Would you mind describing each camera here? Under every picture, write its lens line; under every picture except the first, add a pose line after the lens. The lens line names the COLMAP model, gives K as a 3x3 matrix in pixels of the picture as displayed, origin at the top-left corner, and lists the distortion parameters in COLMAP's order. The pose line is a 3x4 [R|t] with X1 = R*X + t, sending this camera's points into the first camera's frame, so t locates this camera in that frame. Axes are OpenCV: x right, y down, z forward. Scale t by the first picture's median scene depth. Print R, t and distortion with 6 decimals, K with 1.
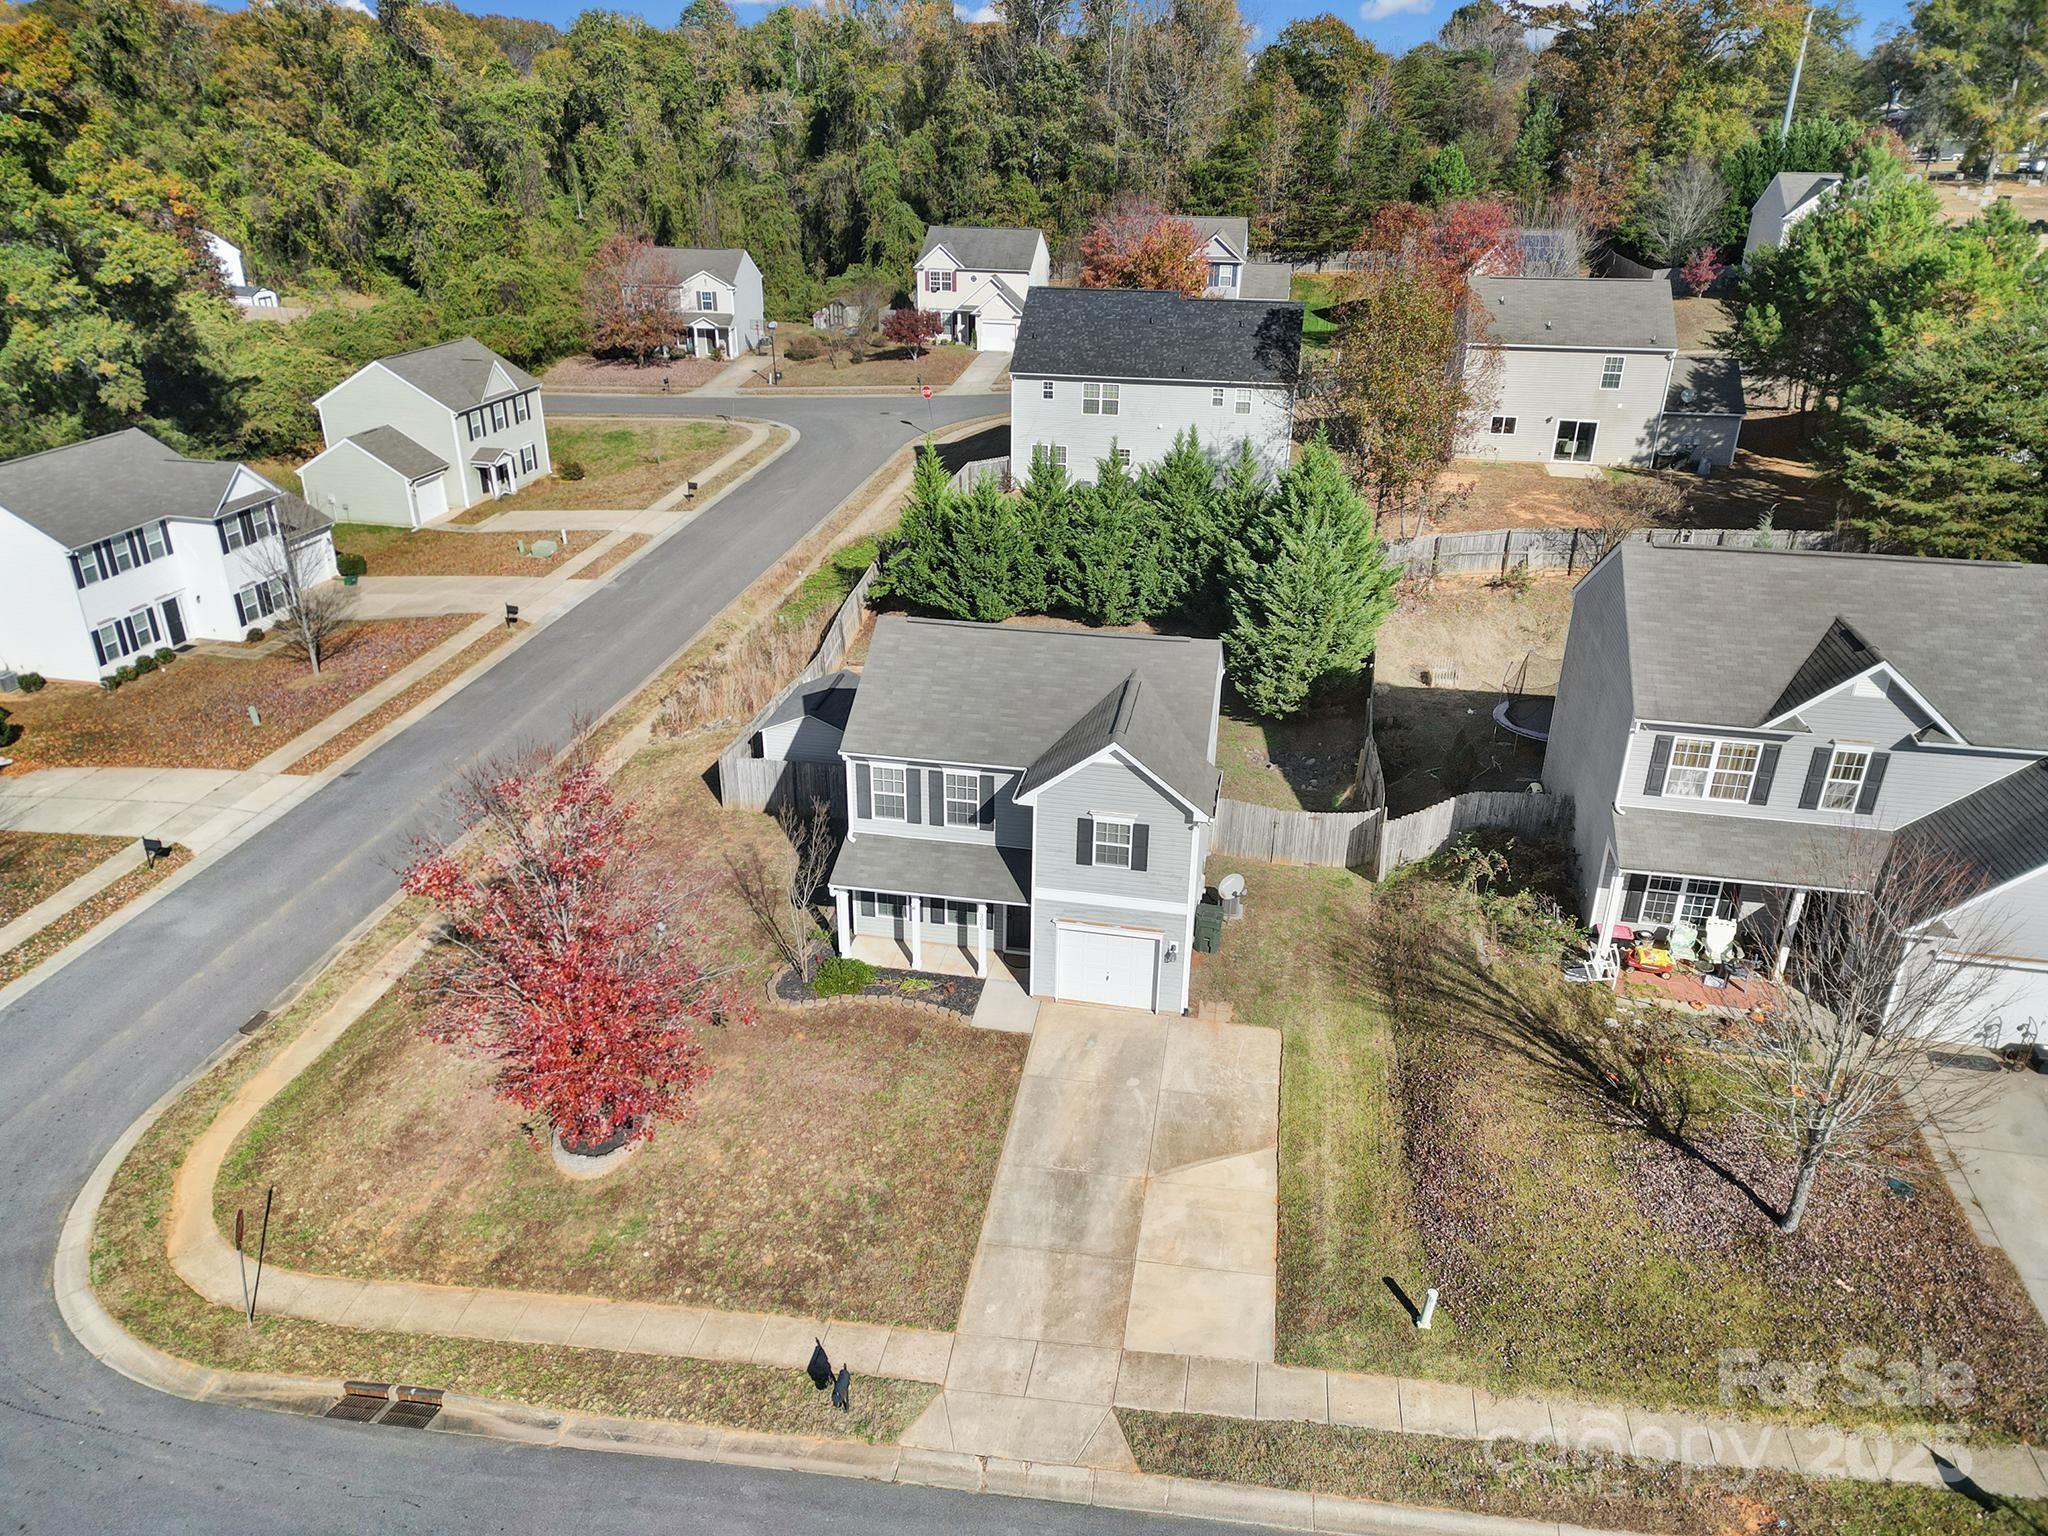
lens RADIAL K [[1423.6, 0, 1024.0], [0, 1423.6, 768.0], [0, 0, 1]] dist [0.076583, -0.071936]
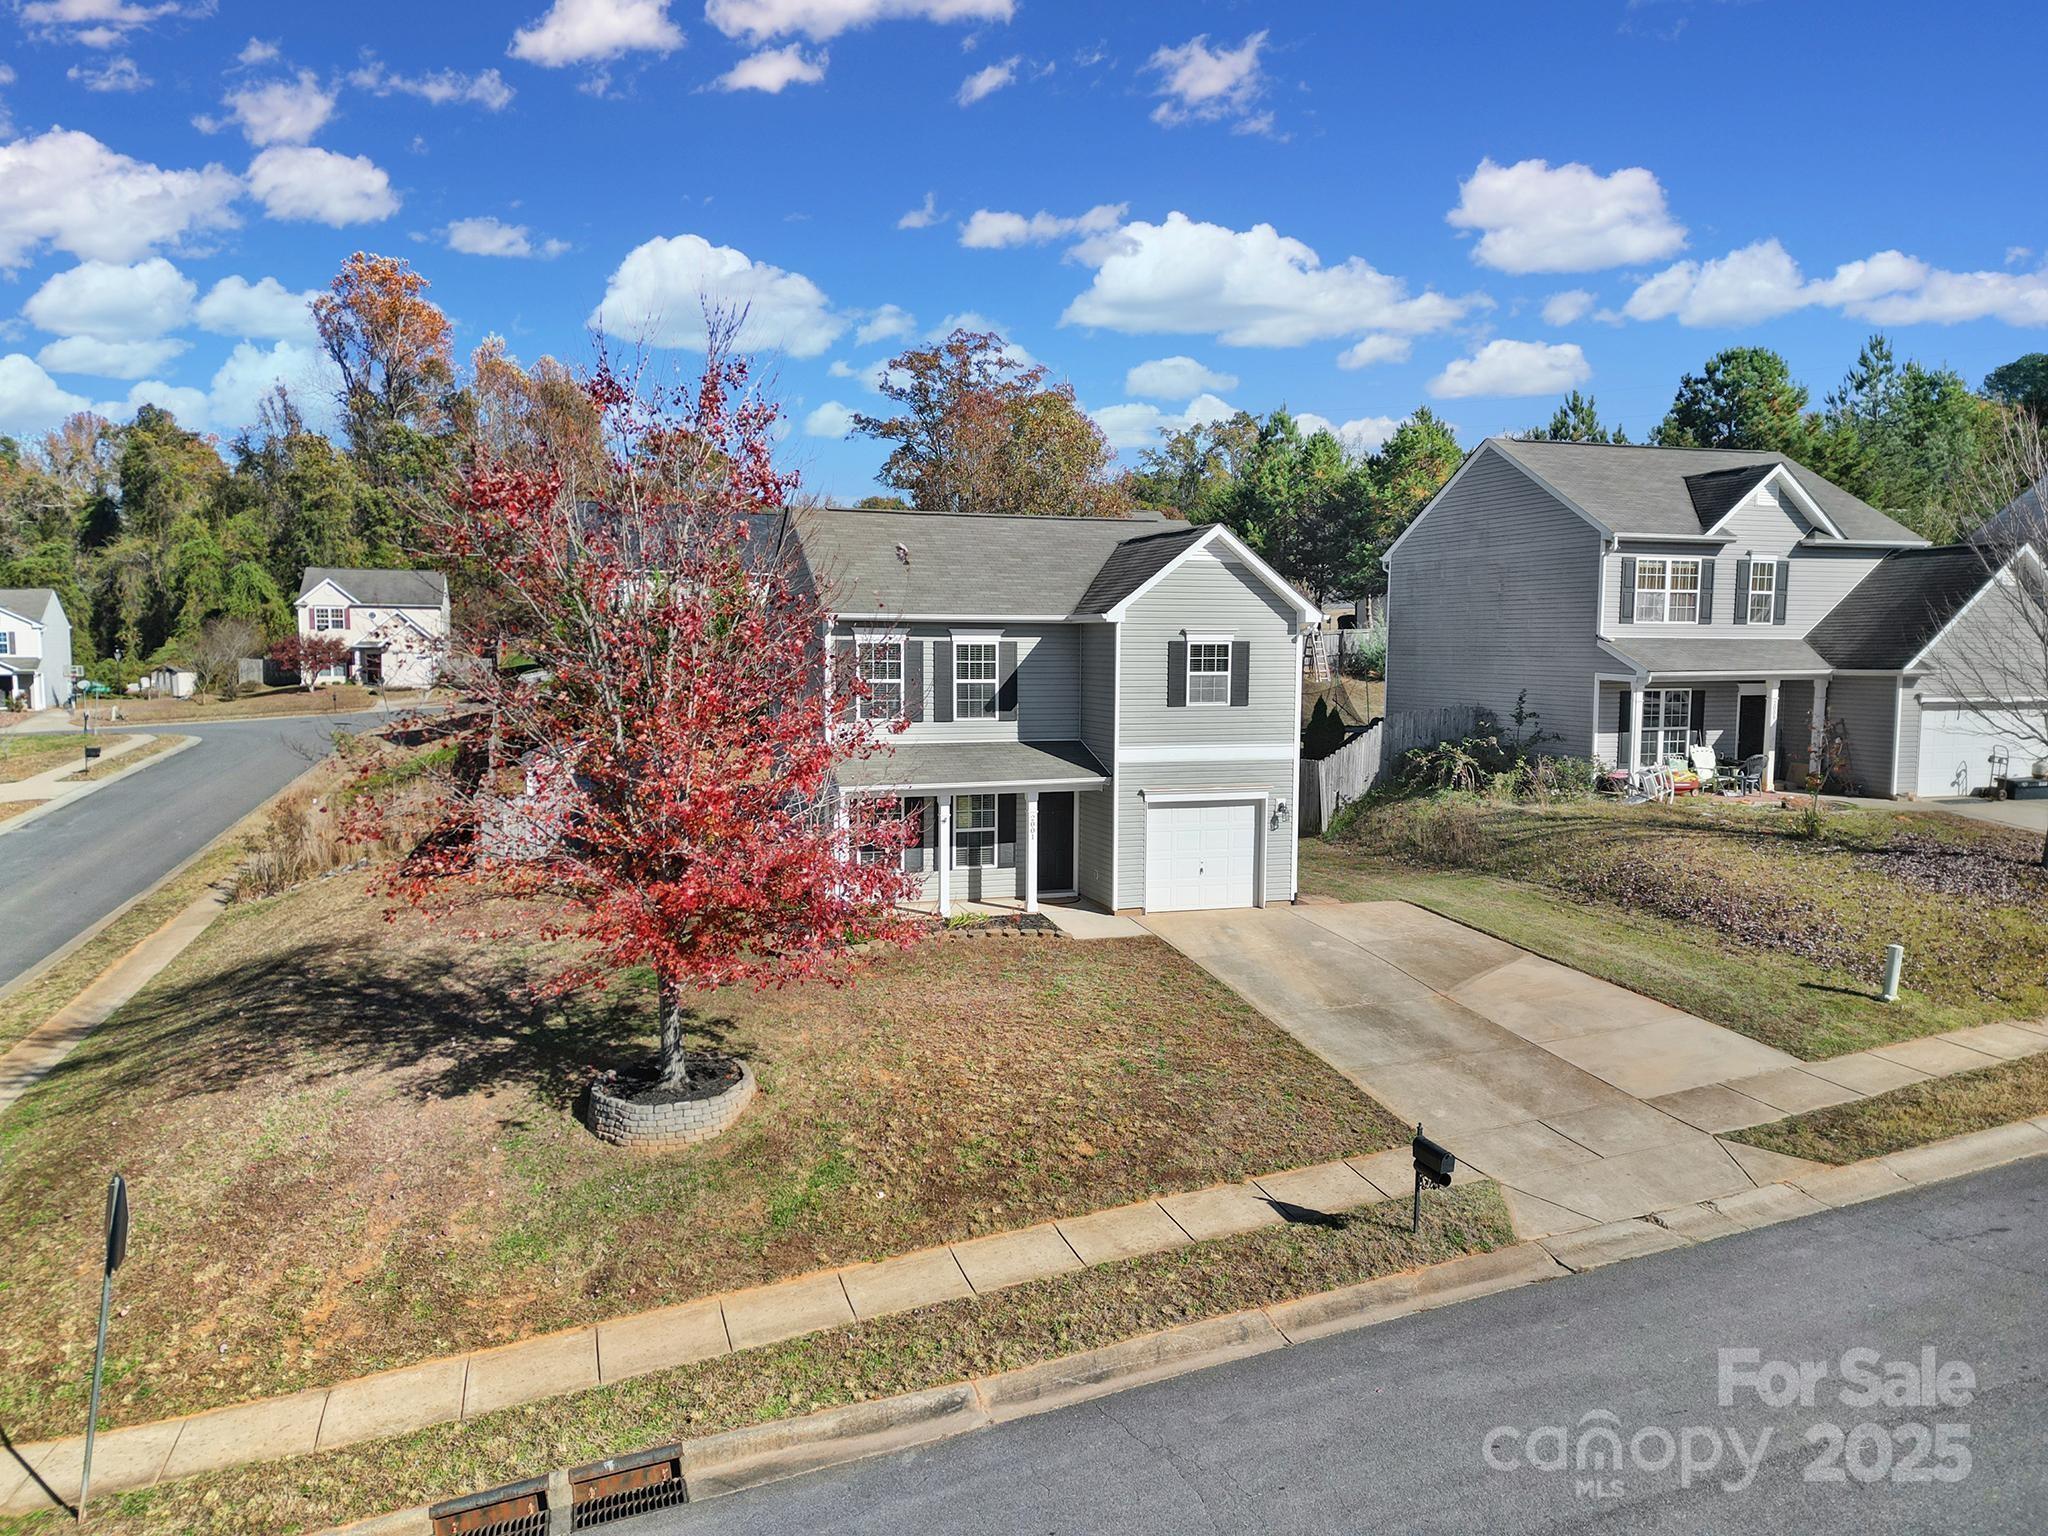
lens RADIAL K [[1423.6, 0, 1024.0], [0, 1423.6, 768.0], [0, 0, 1]] dist [0.076583, -0.071936]
pose [[0.872764, -0.049590, 0.485617, -0.410528], [0.211422, 0.935076, -0.284487, 0.301240], [-0.439981, 0.350960, 0.826586, 0.379542]]
